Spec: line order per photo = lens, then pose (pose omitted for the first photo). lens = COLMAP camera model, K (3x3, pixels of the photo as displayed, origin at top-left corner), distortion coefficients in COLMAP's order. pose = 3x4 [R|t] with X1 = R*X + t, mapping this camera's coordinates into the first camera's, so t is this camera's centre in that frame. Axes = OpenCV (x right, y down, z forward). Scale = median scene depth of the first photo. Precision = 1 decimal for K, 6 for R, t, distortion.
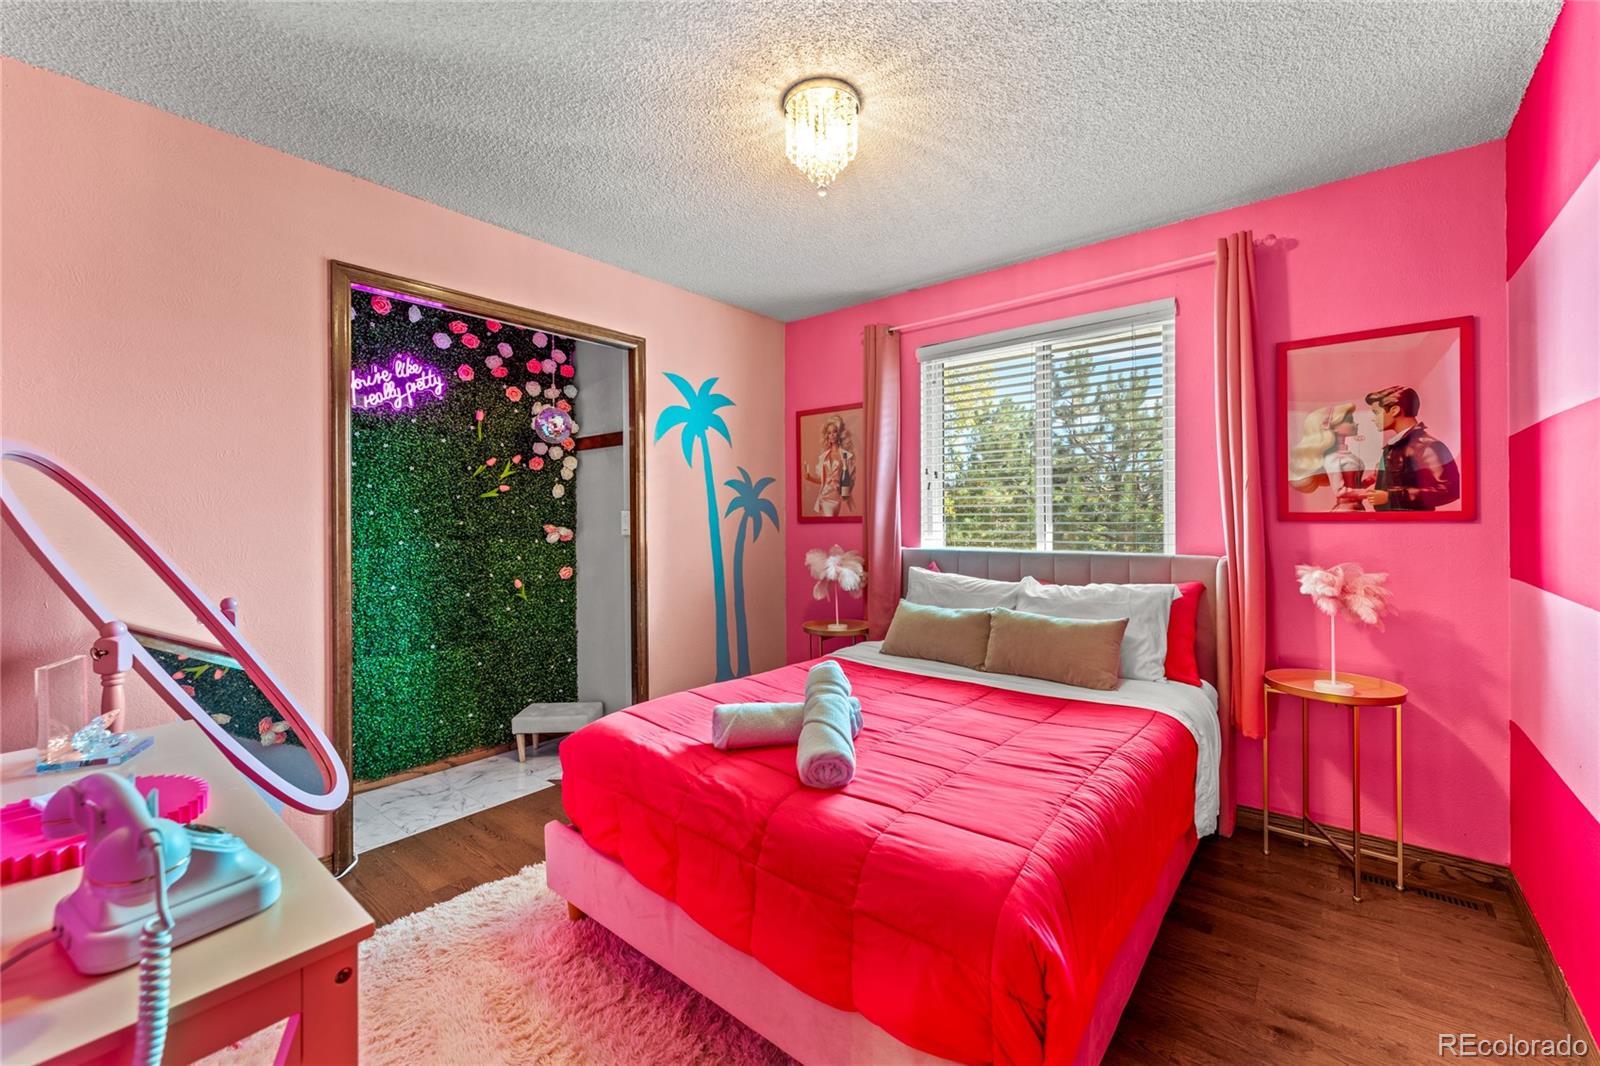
lens RADIAL K [[650.3, 0, 801.8], [0, 650.3, 520.5], [0, 0, 1]] dist [0.001442, 0.000228]
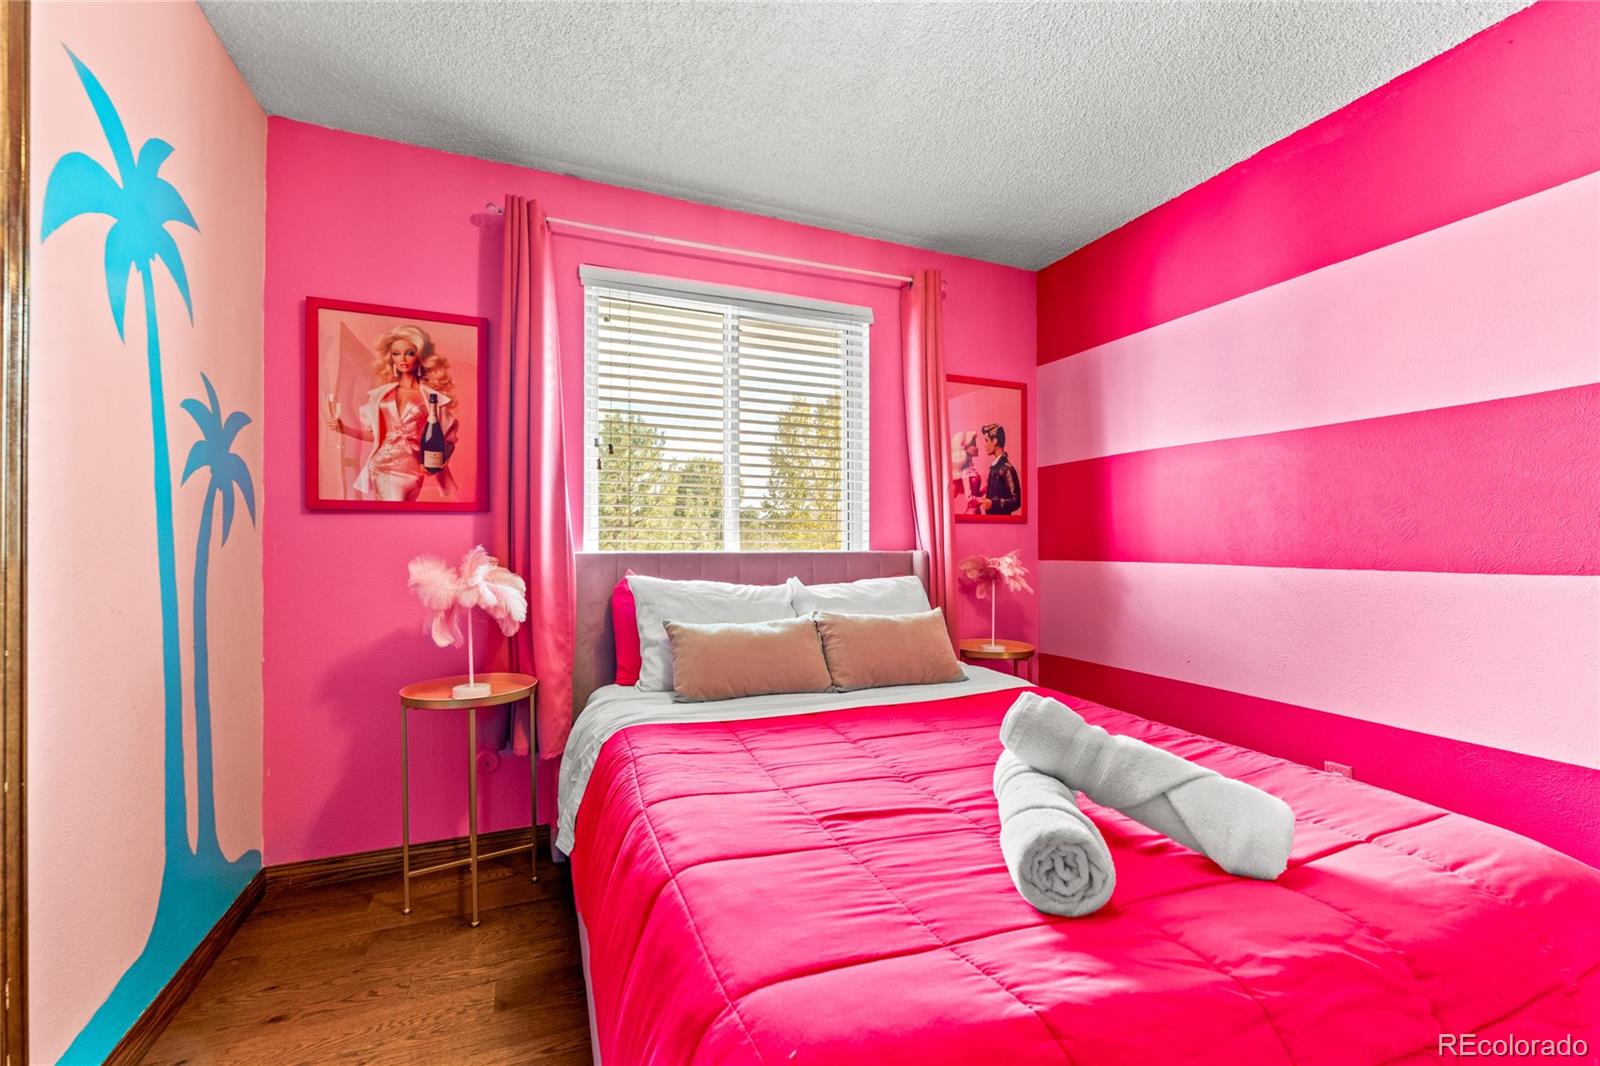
lens RADIAL K [[650.3, 0, 800.6], [0, 650.3, 544.7], [0, 0, 1]] dist [0.001442, 0.000228]
pose [[0.471616, 0.010461, 0.881742, -0.397982], [0.001047, 0.999922, -0.012423, 0.053499], [-0.881803, 0.006782, 0.471569, 0.588241]]
